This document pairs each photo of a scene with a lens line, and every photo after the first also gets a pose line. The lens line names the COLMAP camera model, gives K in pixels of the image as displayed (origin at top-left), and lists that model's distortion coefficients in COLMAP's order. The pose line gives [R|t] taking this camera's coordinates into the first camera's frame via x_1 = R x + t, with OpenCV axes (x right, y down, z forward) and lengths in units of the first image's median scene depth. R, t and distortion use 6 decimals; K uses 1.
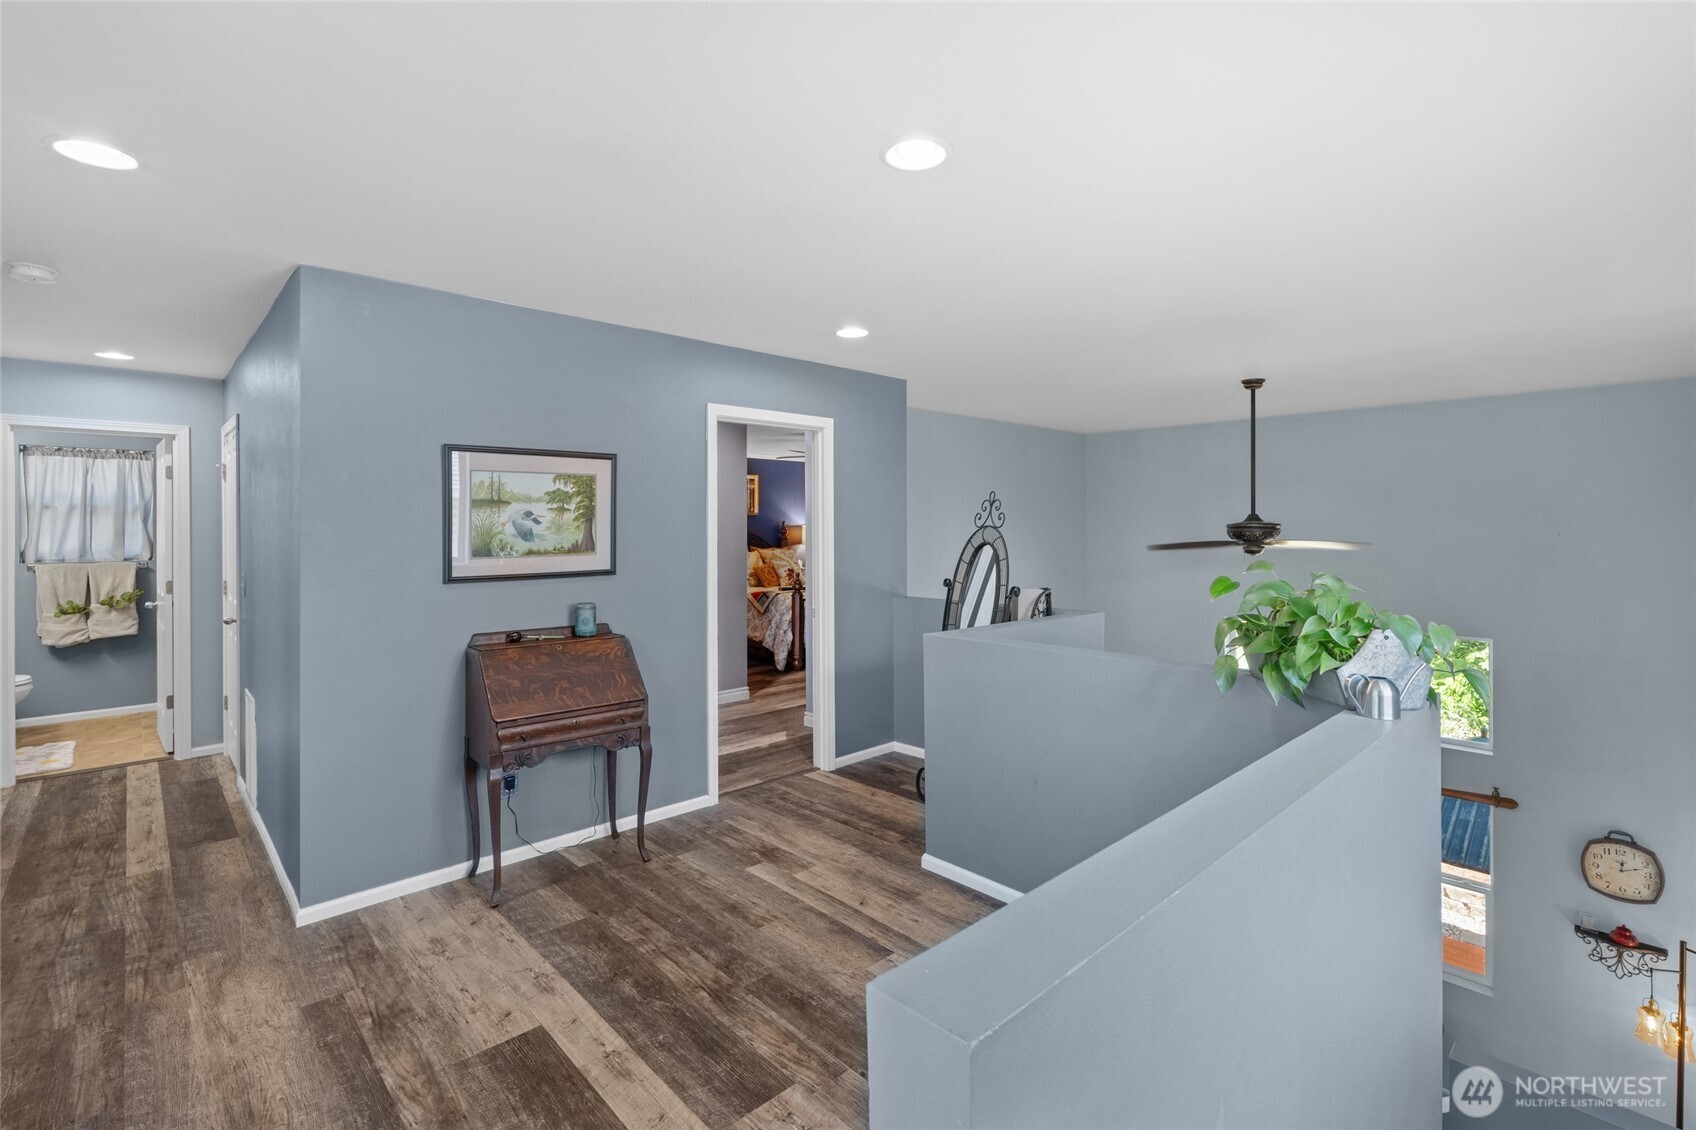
lens RADIAL K [[758.3, 0, 815.3], [0, 758.3, 525.2], [0, 0, 1]] dist [-0.004081, 0.001539]
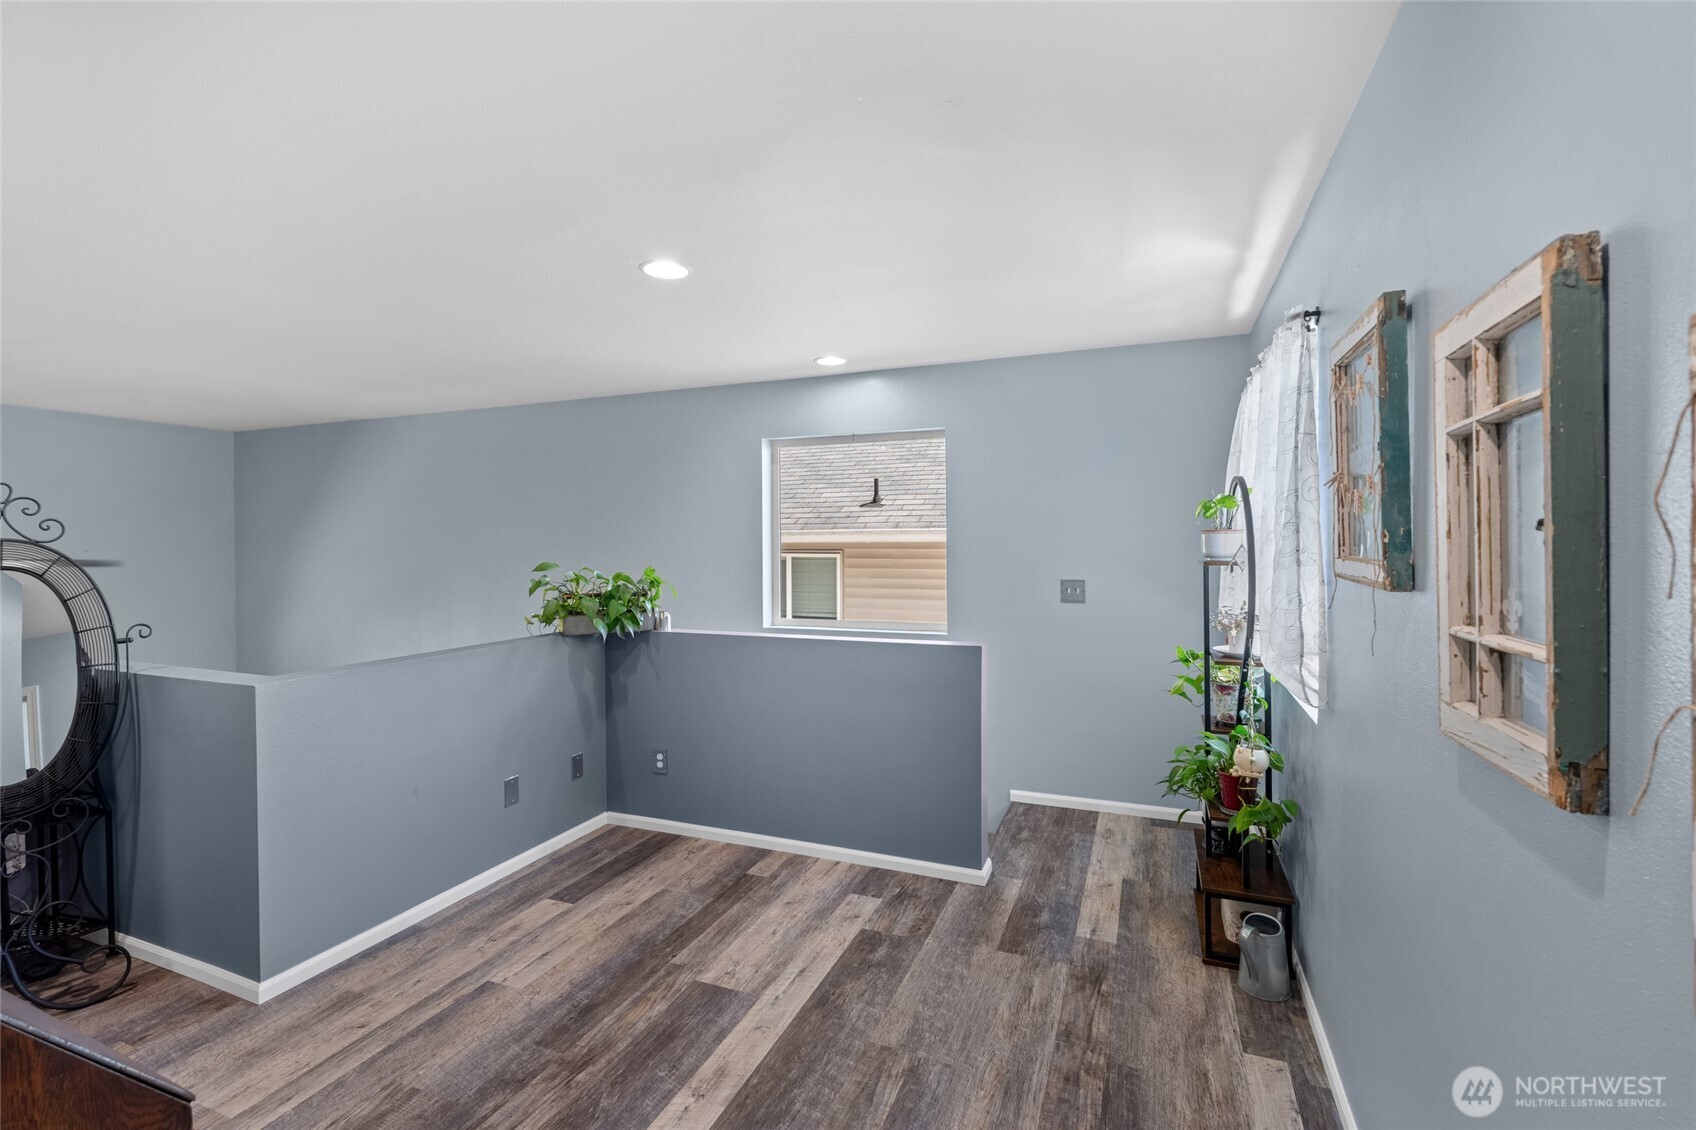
lens RADIAL K [[758.3, 0, 847.5], [0, 758.3, 554.9], [0, 0, 1]] dist [-0.004081, 0.001539]
pose [[-0.437923, -0.007027, 0.898985, -0.989995], [0.002575, 0.999956, 0.009071, 0.002705], [-0.899009, 0.006287, -0.437885, 1.016256]]
